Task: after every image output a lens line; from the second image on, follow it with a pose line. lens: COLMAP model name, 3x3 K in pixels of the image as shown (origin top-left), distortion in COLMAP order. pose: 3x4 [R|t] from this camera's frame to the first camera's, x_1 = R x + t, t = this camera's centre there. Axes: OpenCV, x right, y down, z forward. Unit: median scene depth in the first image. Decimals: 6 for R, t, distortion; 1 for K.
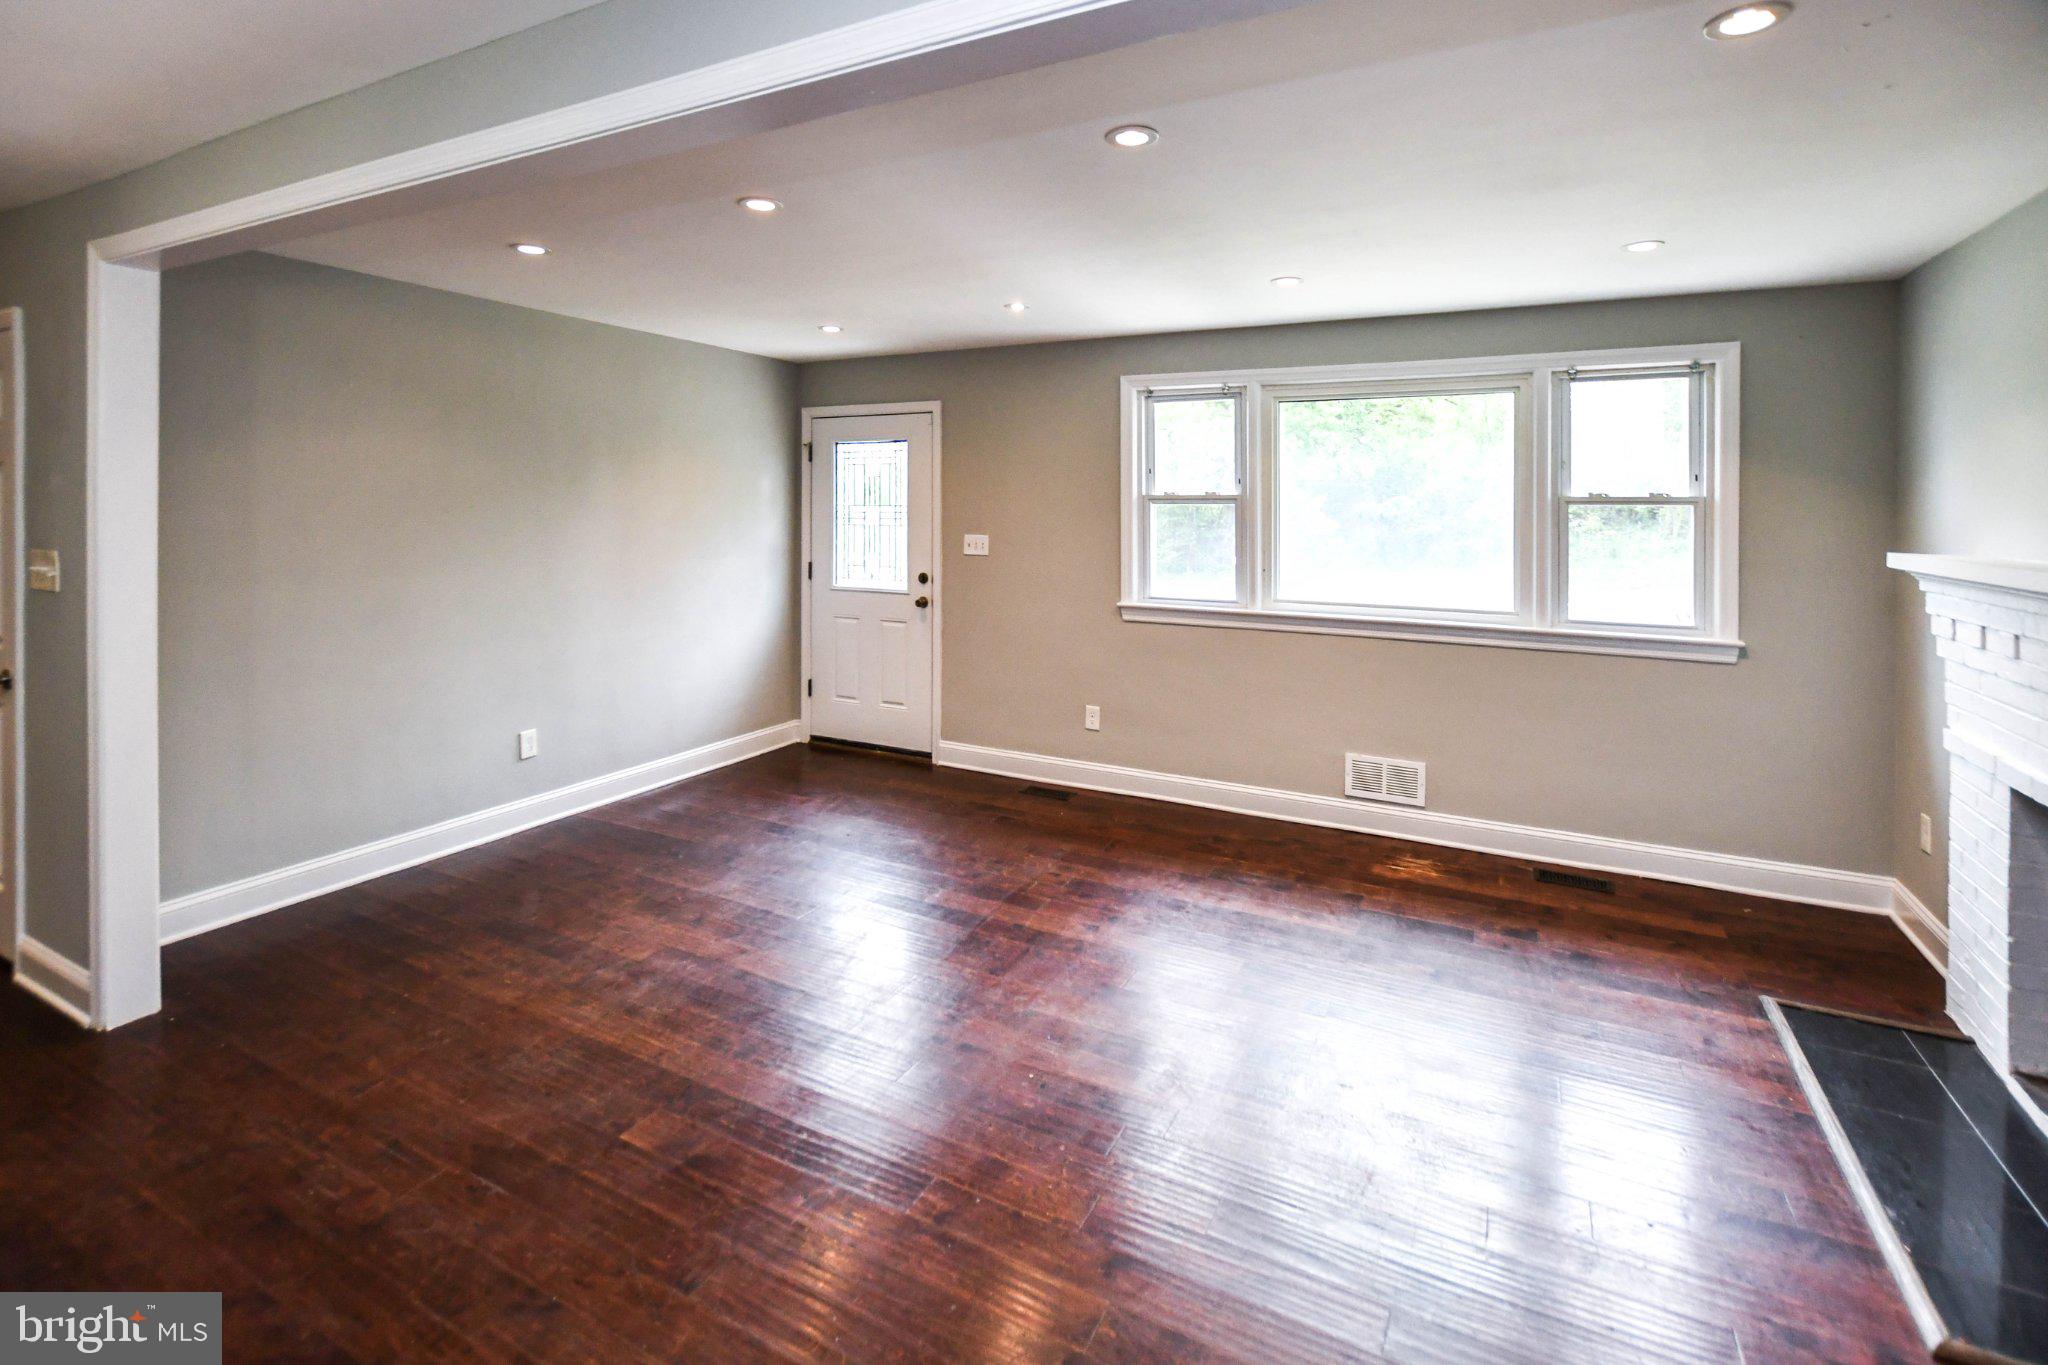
lens RADIAL K [[953.2, 0, 1030.8], [0, 953.2, 509.9], [0, 0, 1]] dist [-0.002625, -0.000270]
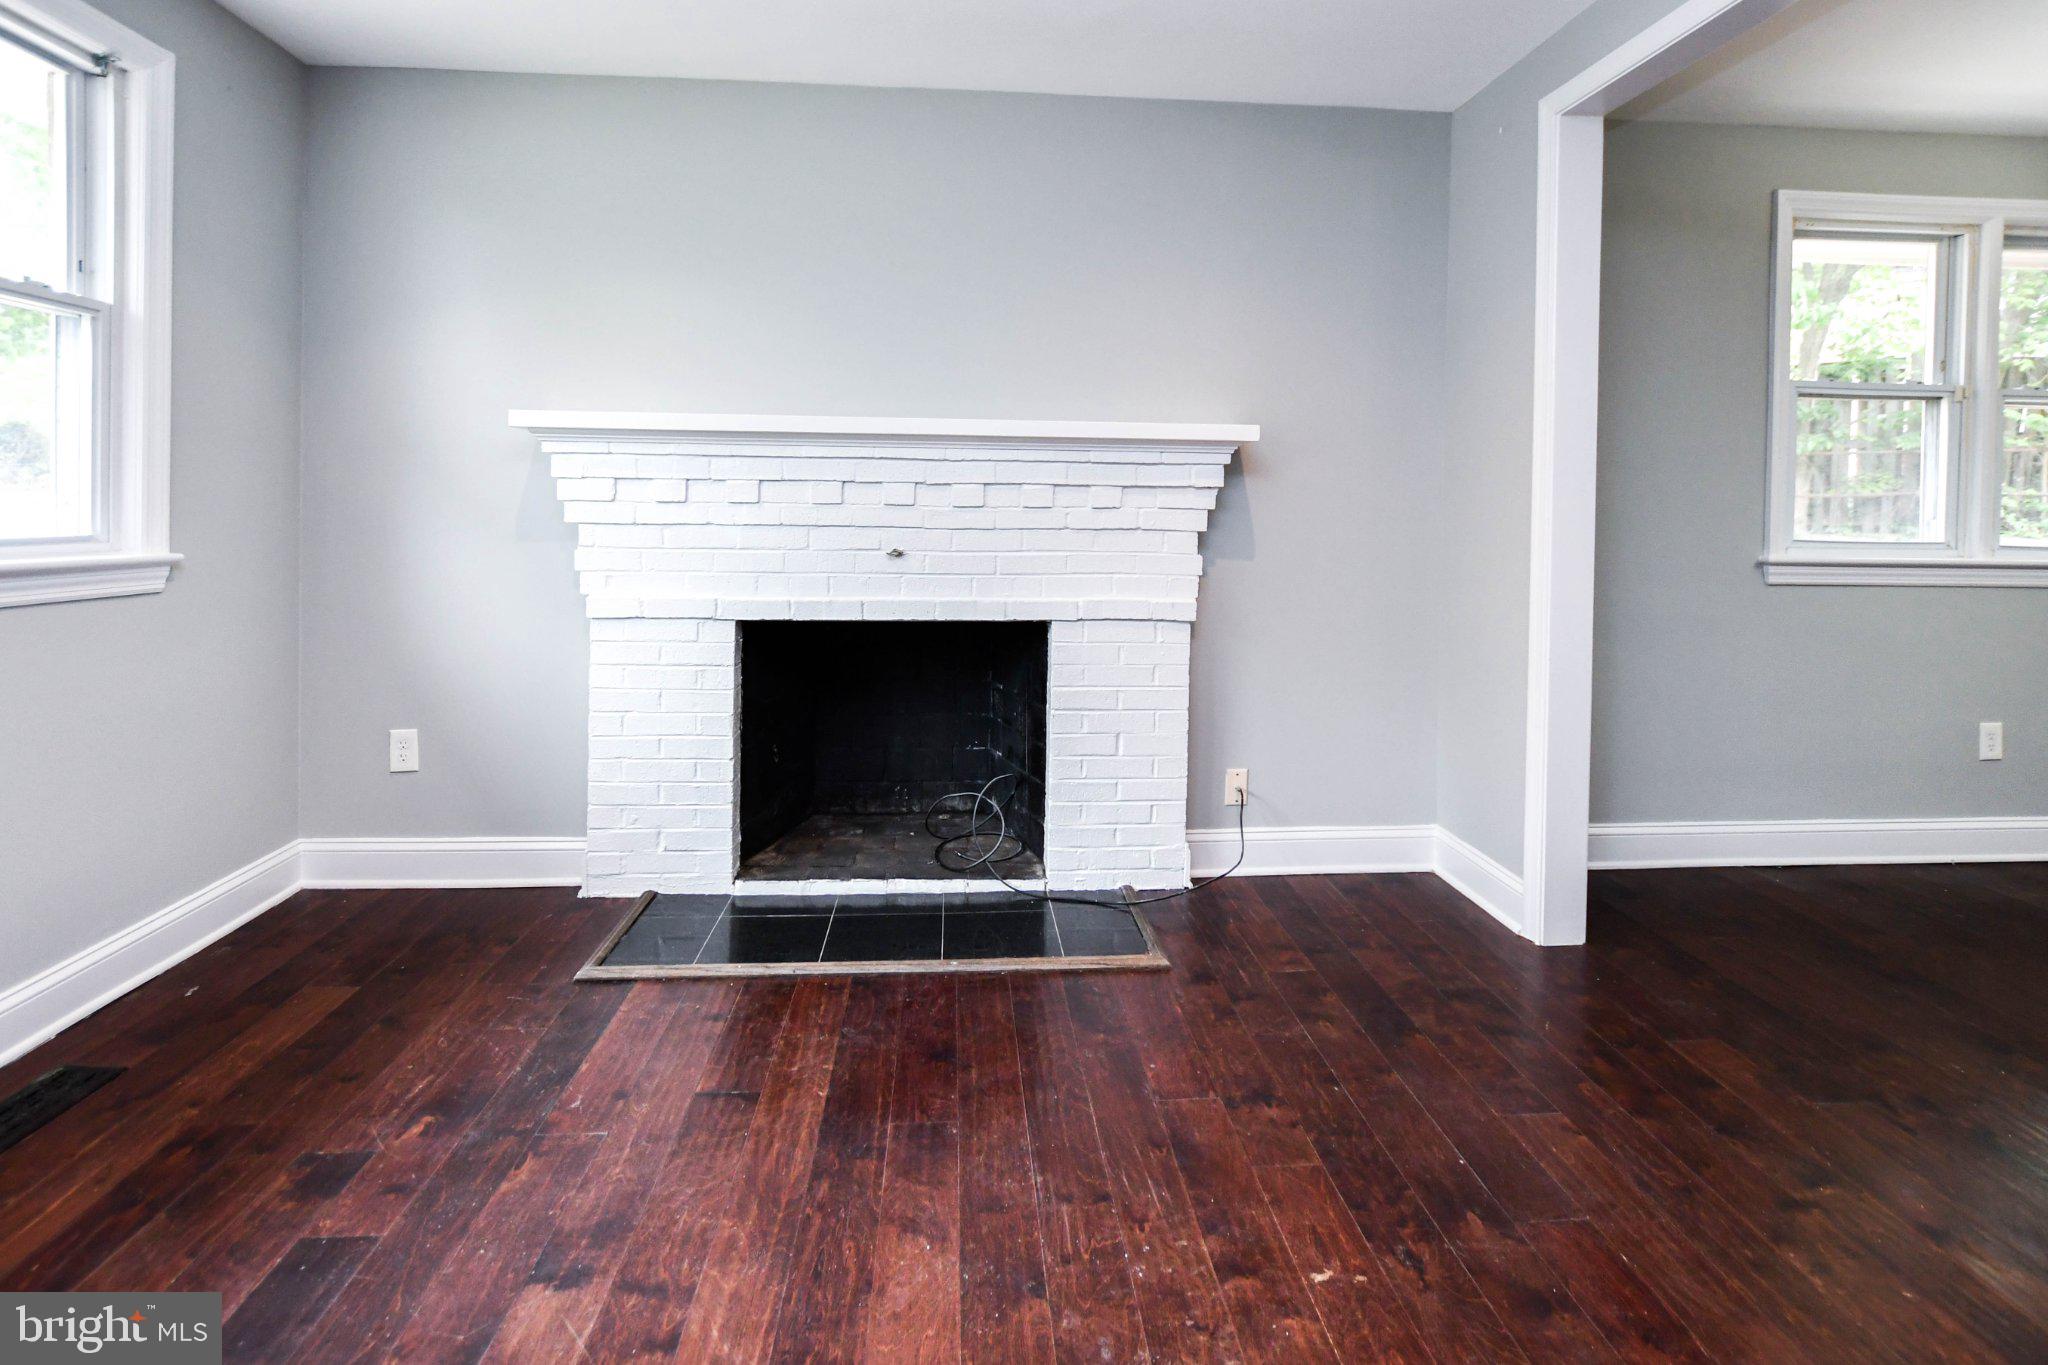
lens RADIAL K [[953.2, 0, 1029.7], [0, 953.2, 533.5], [0, 0, 1]] dist [-0.002625, -0.000270]
pose [[-0.523525, -0.032722, 0.851382, -0.034469], [-0.012600, 0.999450, 0.030665, 0.085892], [-0.851917, 0.005326, -0.523650, 0.727693]]
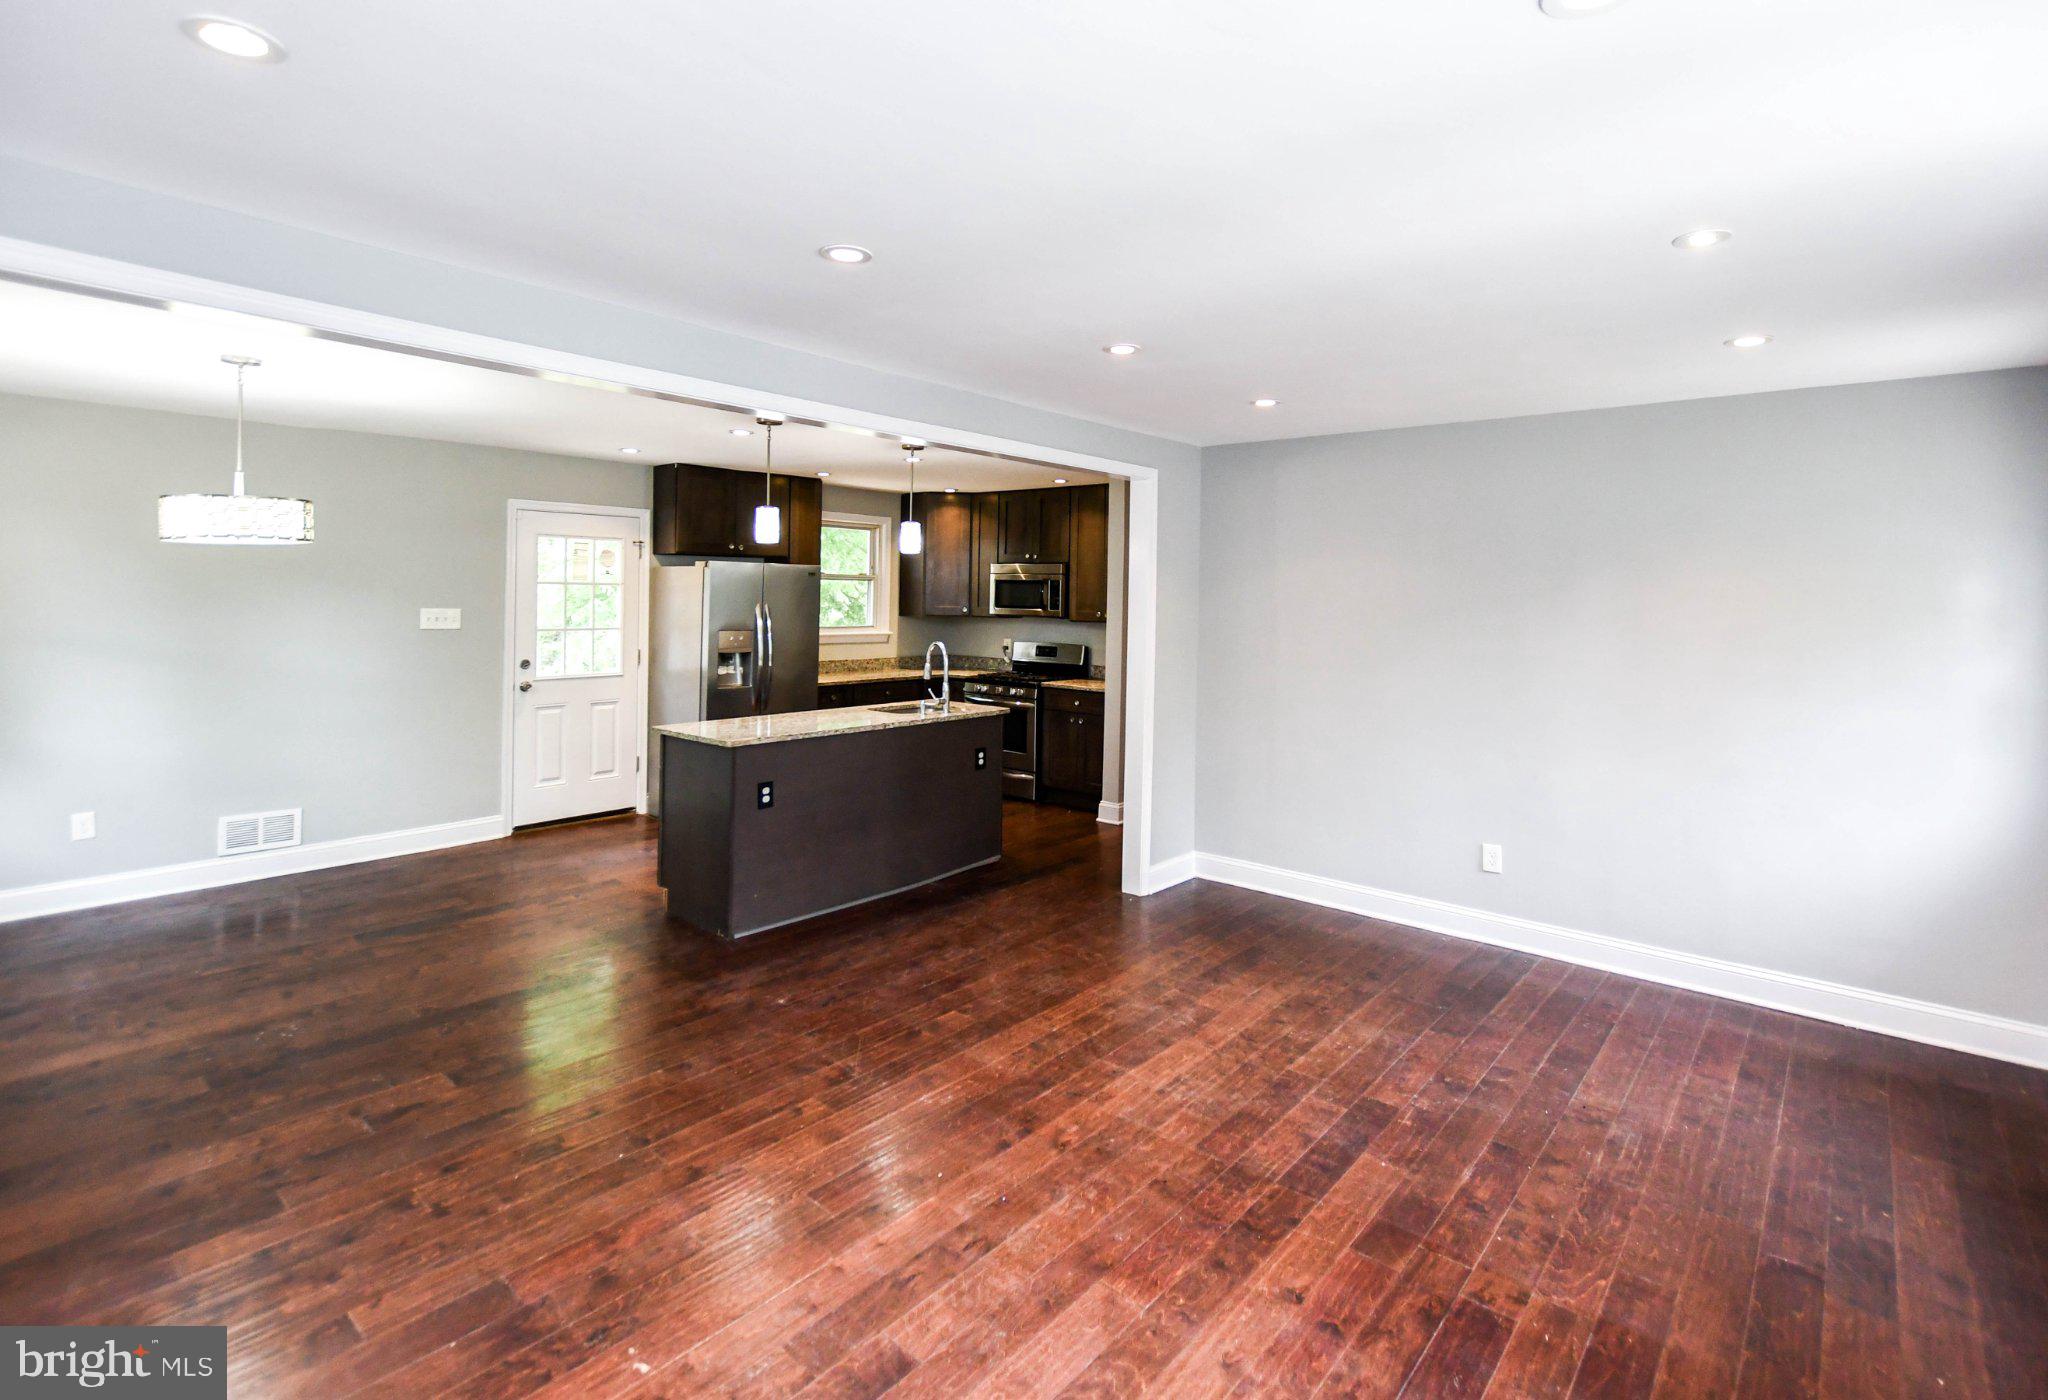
lens RADIAL K [[975.4, 0, 1015.2], [0, 975.4, 600.4], [0, 0, 1]] dist [-0.004207, -0.000994]
pose [[-0.243256, -0.007225, -0.969935, 0.560992], [-0.019464, 0.999807, -0.002566, -0.007649], [0.969767, 0.018254, -0.243350, 0.748438]]
